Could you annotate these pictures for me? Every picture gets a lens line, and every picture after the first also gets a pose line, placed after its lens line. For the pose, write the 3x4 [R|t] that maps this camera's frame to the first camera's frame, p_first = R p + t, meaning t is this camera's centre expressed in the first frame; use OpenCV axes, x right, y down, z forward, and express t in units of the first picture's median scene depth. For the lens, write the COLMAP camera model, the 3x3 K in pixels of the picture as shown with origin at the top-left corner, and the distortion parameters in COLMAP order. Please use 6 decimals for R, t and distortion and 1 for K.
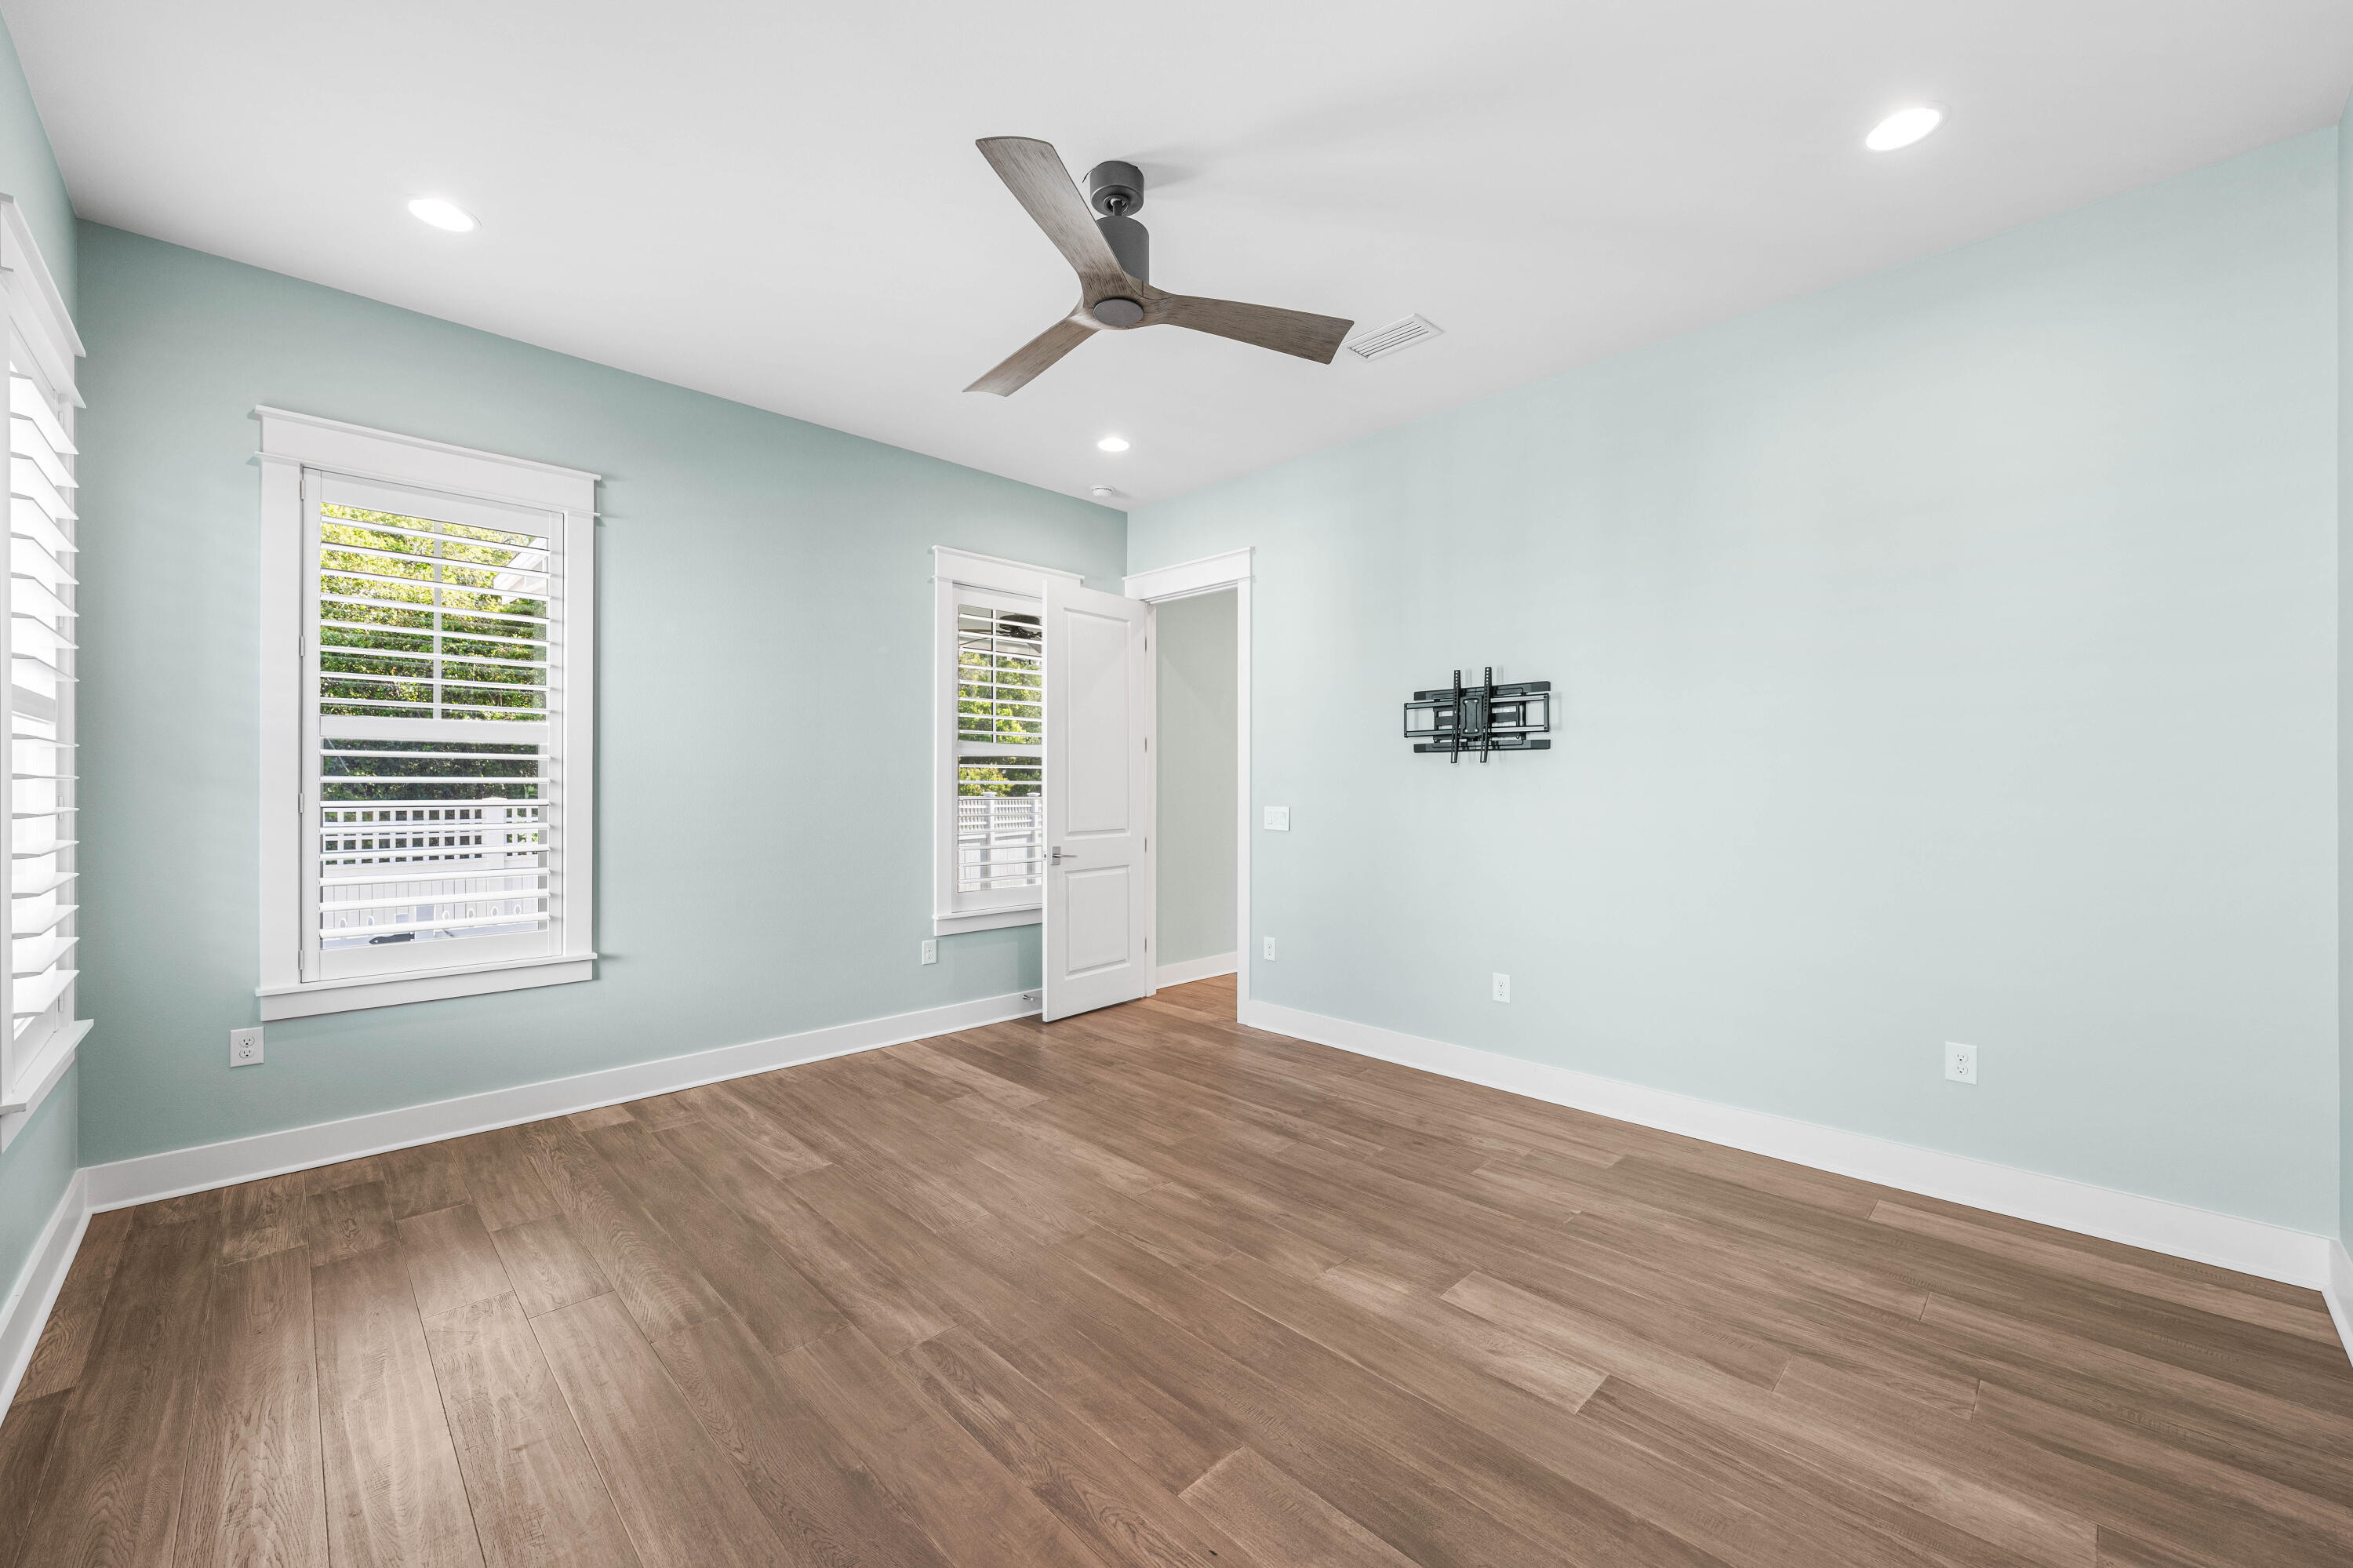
lens RADIAL K [[955.9, 0, 1179.9], [0, 955.9, 779.5], [0, 0, 1]] dist [0.000234, 0.000072]
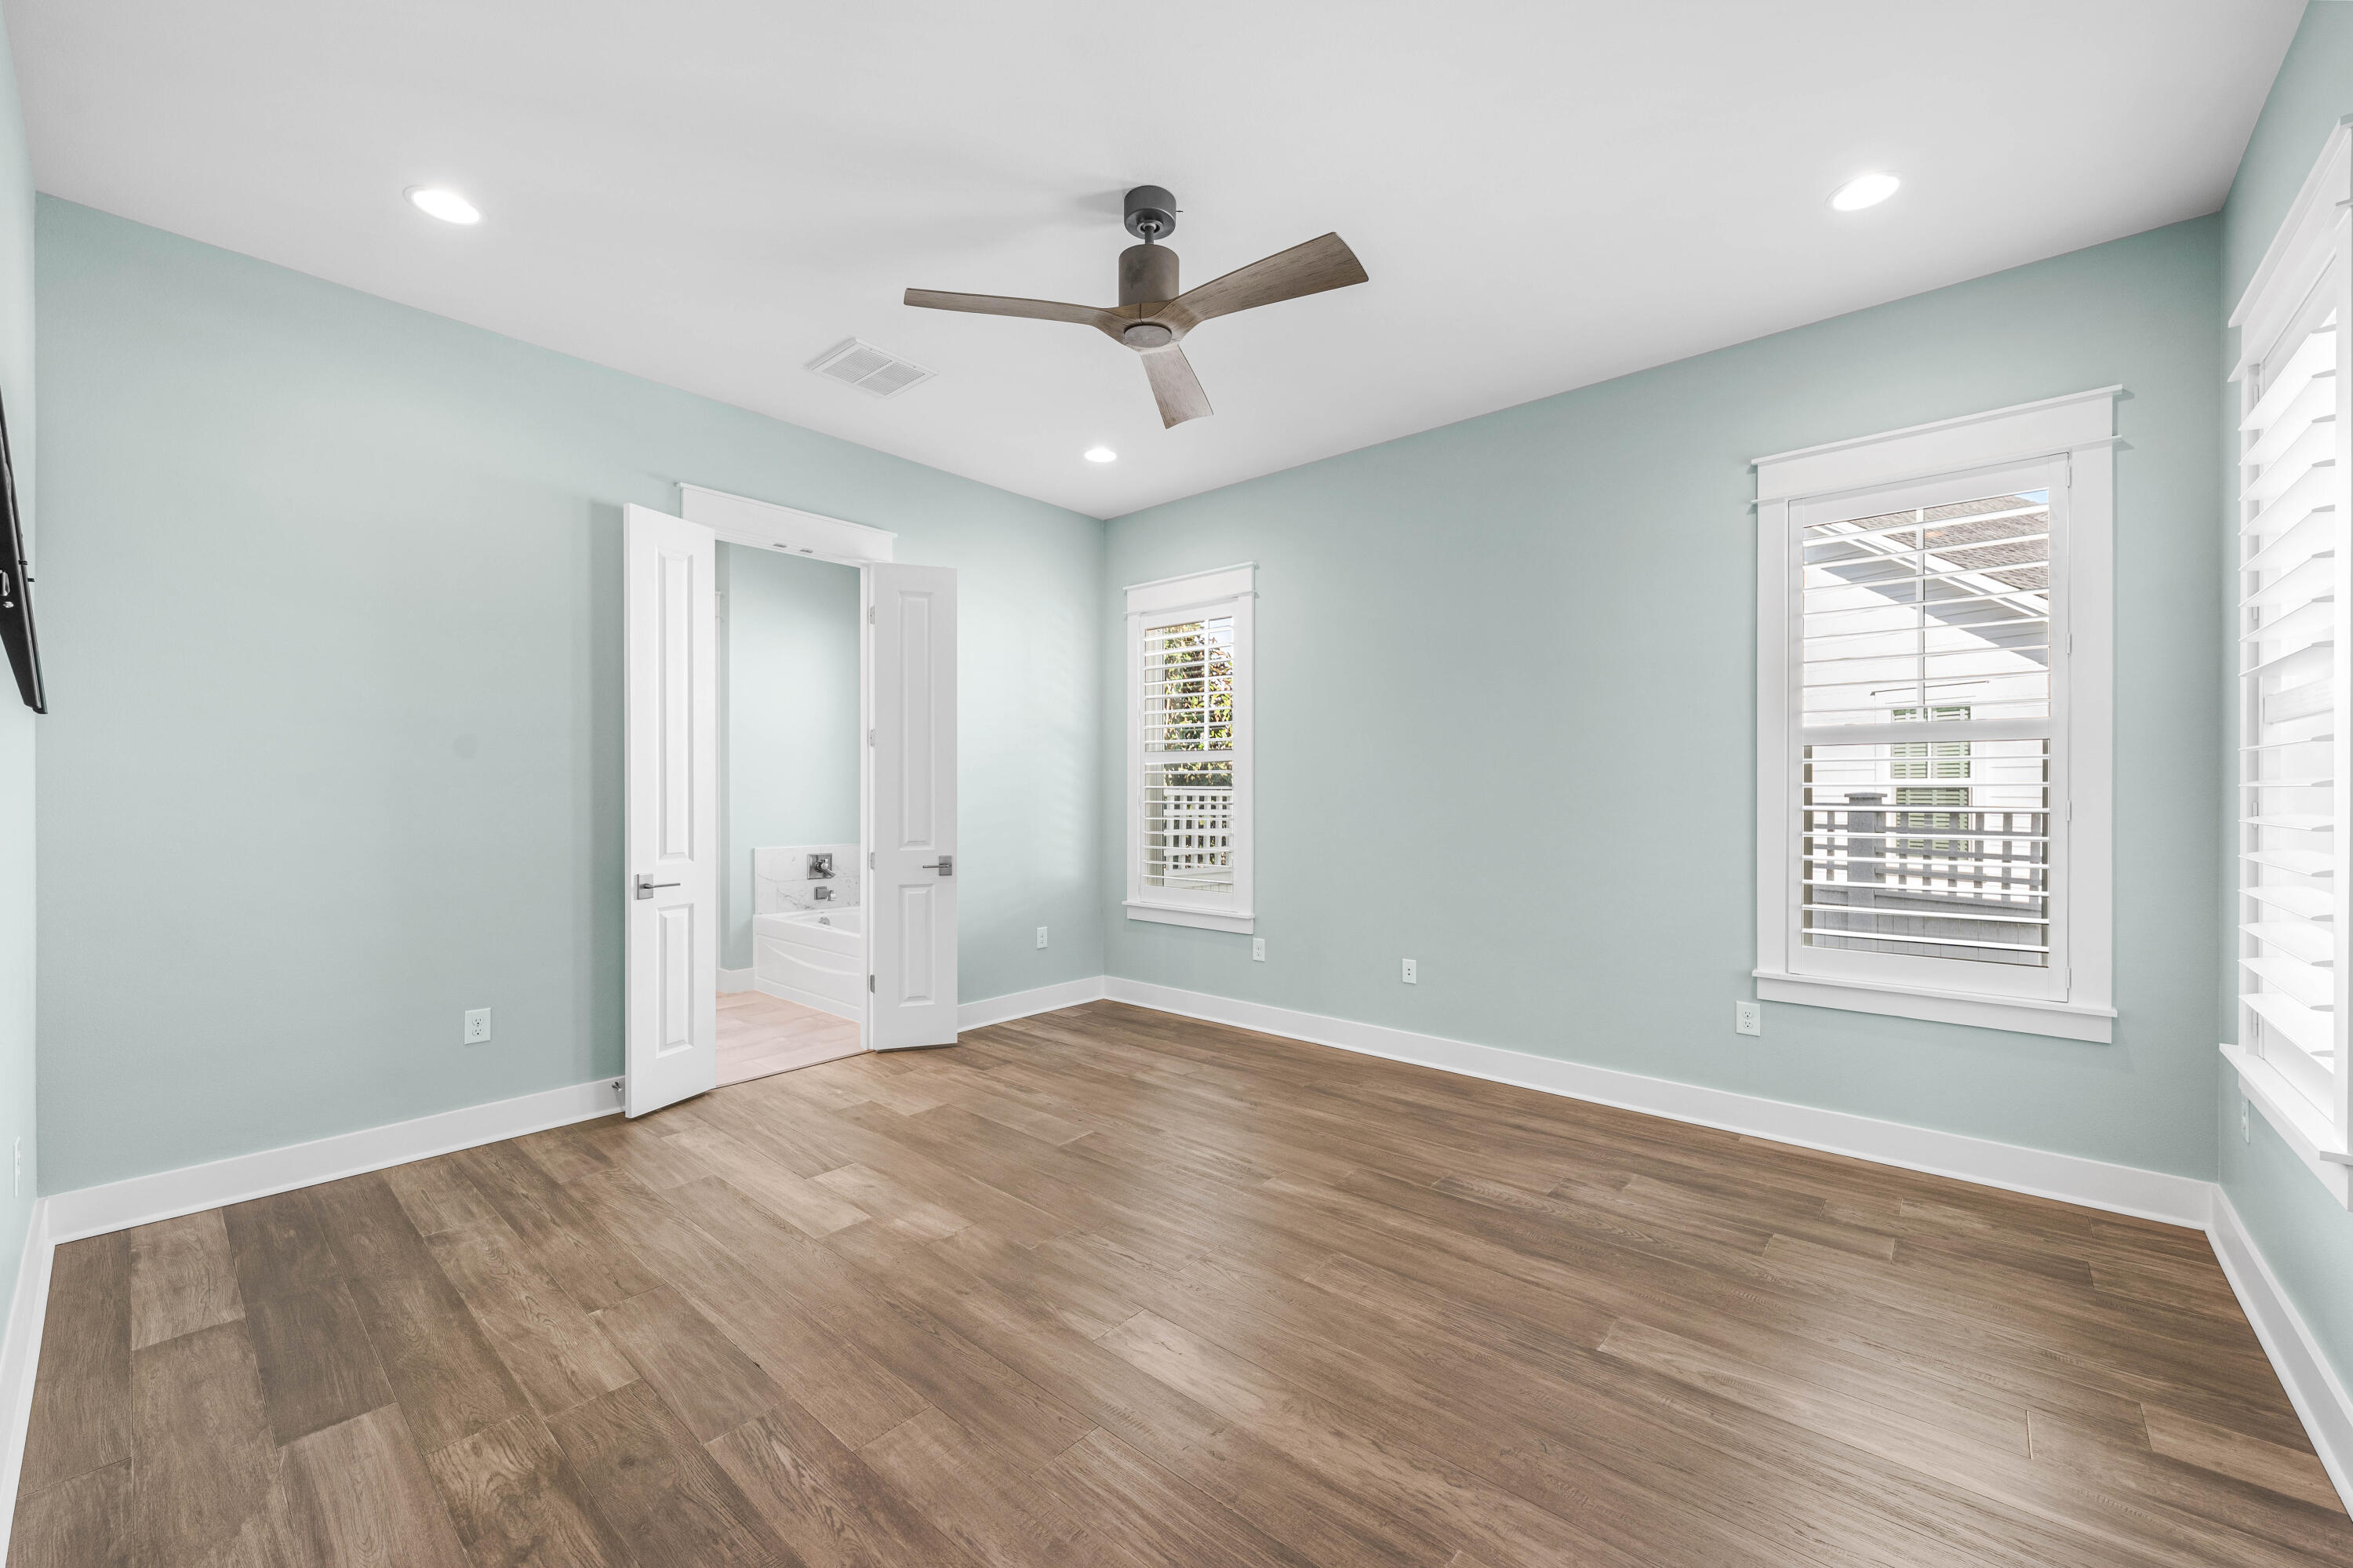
lens RADIAL K [[955.9, 0, 1179.9], [0, 955.9, 779.5], [0, 0, 1]] dist [0.000234, 0.000072]
pose [[-0.997378, -0.001672, -0.072346, -0.022741], [-0.000639, 0.999897, -0.014305, 0.009364], [0.072362, -0.014222, -0.997277, 1.975214]]
